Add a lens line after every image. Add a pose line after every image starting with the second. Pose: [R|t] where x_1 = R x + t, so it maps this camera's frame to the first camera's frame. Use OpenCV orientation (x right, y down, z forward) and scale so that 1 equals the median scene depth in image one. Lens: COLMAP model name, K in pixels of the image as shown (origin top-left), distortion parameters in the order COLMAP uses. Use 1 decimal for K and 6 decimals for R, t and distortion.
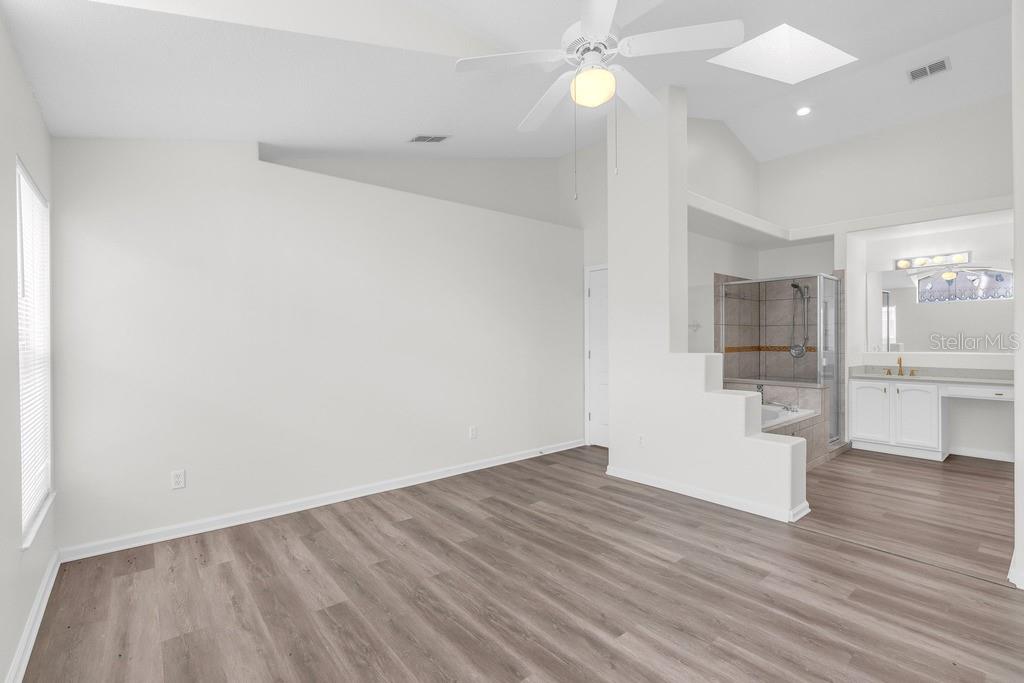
lens RADIAL K [[458.2, 0, 512.6], [0, 458.2, 341.1], [0, 0, 1]] dist [-0.005651, 0.001825]
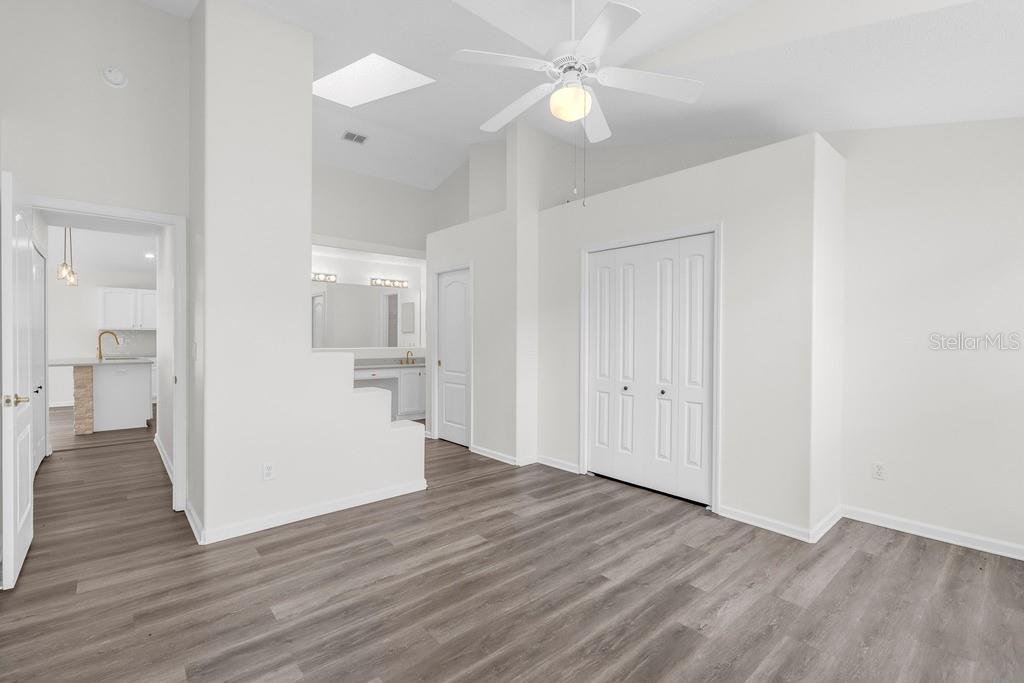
lens RADIAL K [[458.2, 0, 508.0], [0, 458.2, 340.2], [0, 0, 1]] dist [-0.005651, 0.001825]
pose [[-0.022802, -0.002233, 0.999737, -0.537606], [-0.001066, 0.999997, 0.002209, -0.001383], [-0.999739, -0.001016, -0.022805, 0.697991]]
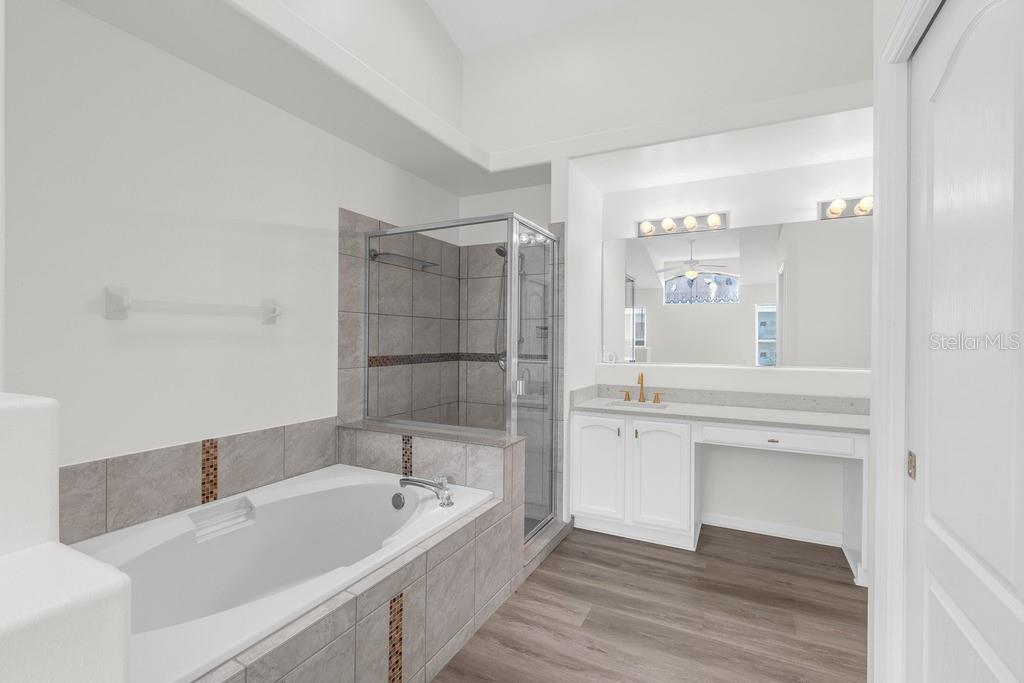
lens RADIAL K [[458.2, 0, 512.8], [0, 458.2, 339.1], [0, 0, 1]] dist [-0.005651, 0.001825]
pose [[0.918428, 0.011321, 0.395426, 0.620989], [-0.010258, 0.999936, -0.004802, -0.008614], [-0.395455, 0.000353, 0.918485, 0.699834]]
